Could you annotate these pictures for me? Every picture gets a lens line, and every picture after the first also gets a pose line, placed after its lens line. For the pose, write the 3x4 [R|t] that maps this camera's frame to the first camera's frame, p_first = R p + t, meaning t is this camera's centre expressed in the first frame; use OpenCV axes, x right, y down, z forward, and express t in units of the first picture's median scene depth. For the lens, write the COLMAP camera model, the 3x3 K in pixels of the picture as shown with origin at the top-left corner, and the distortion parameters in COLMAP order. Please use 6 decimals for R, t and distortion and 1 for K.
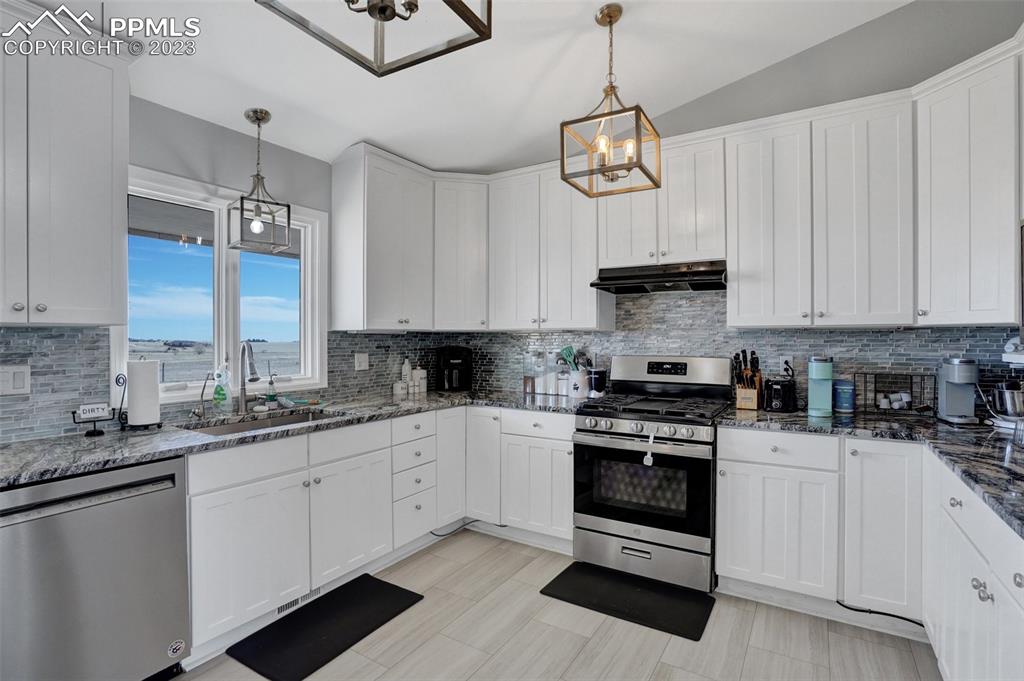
lens RADIAL K [[508.5, 0, 511.0], [0, 508.5, 338.2], [0, 0, 1]] dist [-0.000467, 0.001149]
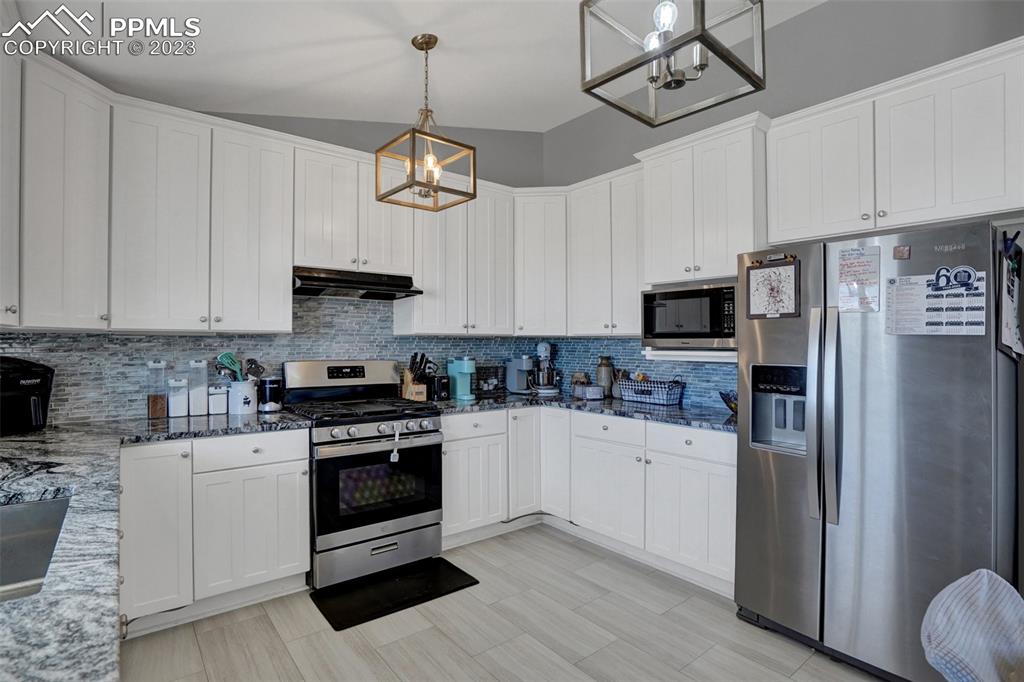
lens RADIAL K [[526.9, 0, 497.2], [0, 526.9, 340.8], [0, 0, 1]] dist [-0.019124, 0.045731]
pose [[0.350152, 0.005953, 0.936674, -0.643619], [-0.003885, 0.999980, -0.004903, 0.000046], [-0.936685, -0.001922, 0.350168, 0.381348]]
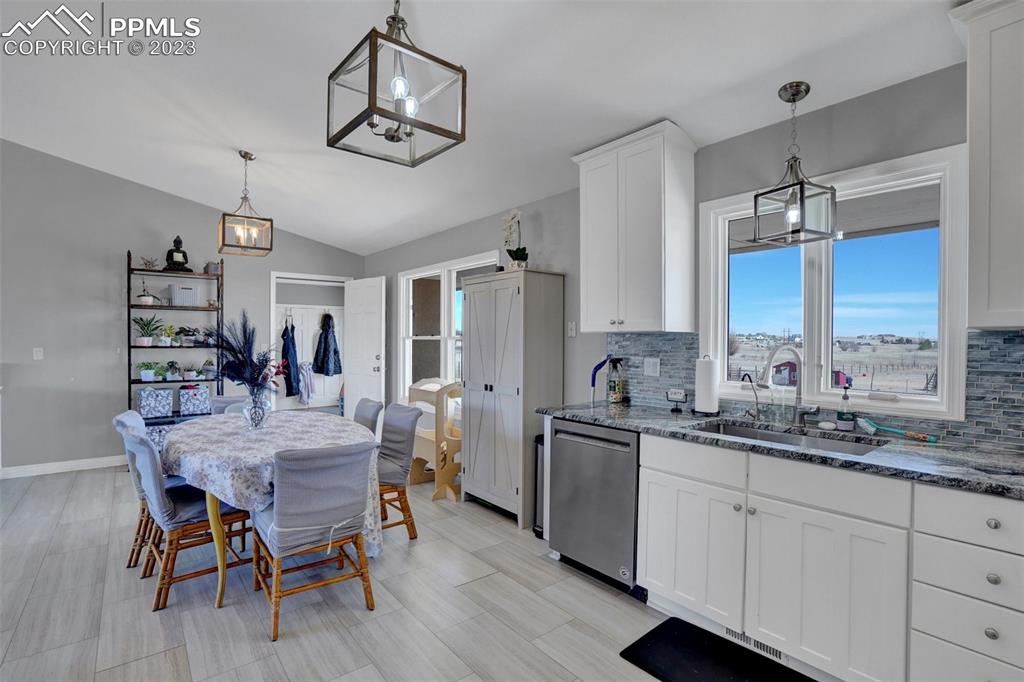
lens RADIAL K [[493.6, 0, 508.0], [0, 493.6, 343.3], [0, 0, 1]] dist [-0.044127, 0.035126]
pose [[-0.331736, 0.005462, -0.943356, 0.429338], [-0.004751, 0.999961, 0.007461, -0.001253], [0.943360, 0.006957, -0.331698, 0.740818]]
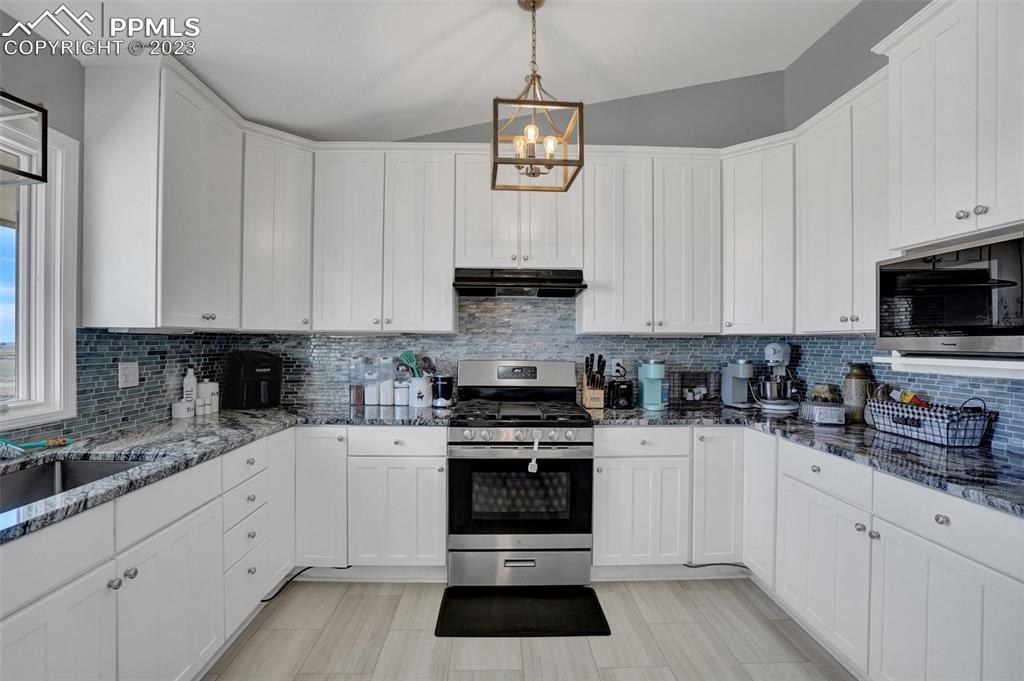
lens RADIAL K [[493.6, 0, 508.0], [0, 493.6, 342.8], [0, 0, 1]] dist [-0.044127, 0.035126]
pose [[0.833171, 0.005901, 0.552984, -0.275584], [-0.007487, 0.999972, 0.000608, 0.000053], [-0.552965, -0.004647, 0.833191, 0.219492]]
